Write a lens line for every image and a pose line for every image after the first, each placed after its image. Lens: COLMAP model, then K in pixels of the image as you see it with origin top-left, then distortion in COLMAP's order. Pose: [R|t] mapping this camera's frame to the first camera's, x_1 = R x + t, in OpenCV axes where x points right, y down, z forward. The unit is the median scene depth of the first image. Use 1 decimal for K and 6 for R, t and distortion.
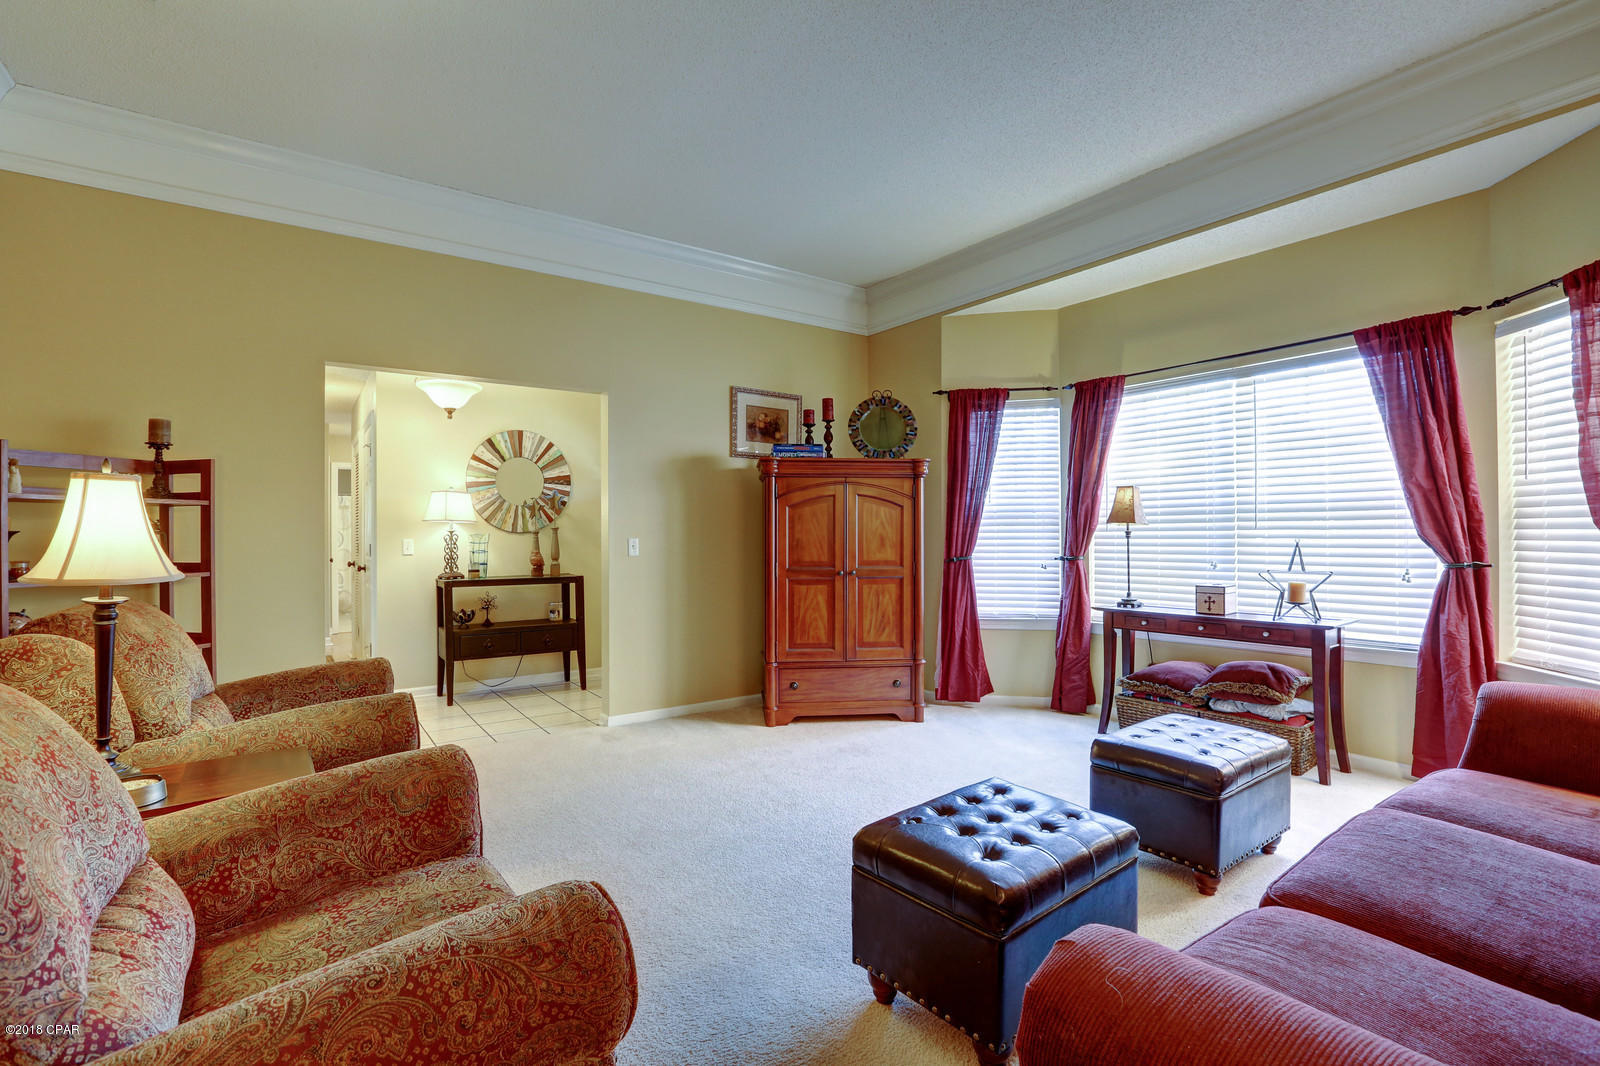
lens RADIAL K [[741.8, 0, 800.0], [0, 741.8, 533.0], [0, 0, 1]] dist [-0.067584, 0.035130]
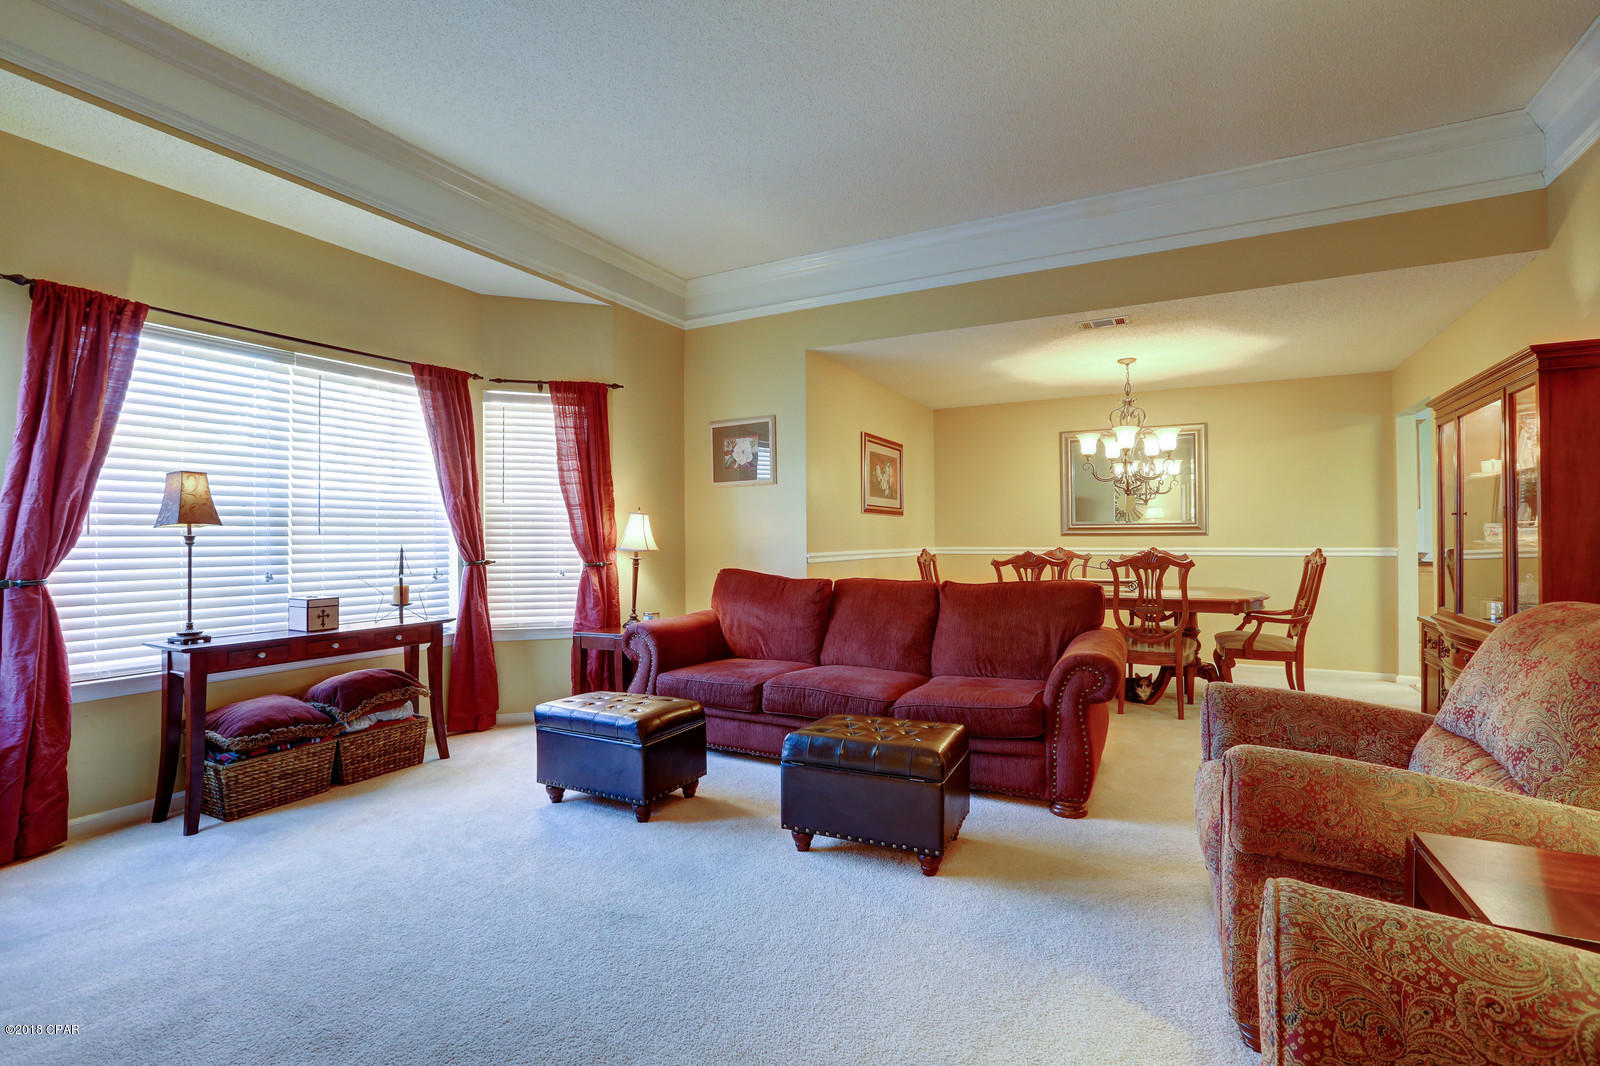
lens RADIAL K [[741.8, 0, 800.0], [0, 741.8, 533.0], [0, 0, 1]] dist [-0.067584, 0.035130]
pose [[-0.448495, 0.011303, 0.893714, -0.480837], [0.003250, 0.999934, -0.011016, 0.004943], [-0.893779, -0.002036, -0.448502, 0.869385]]
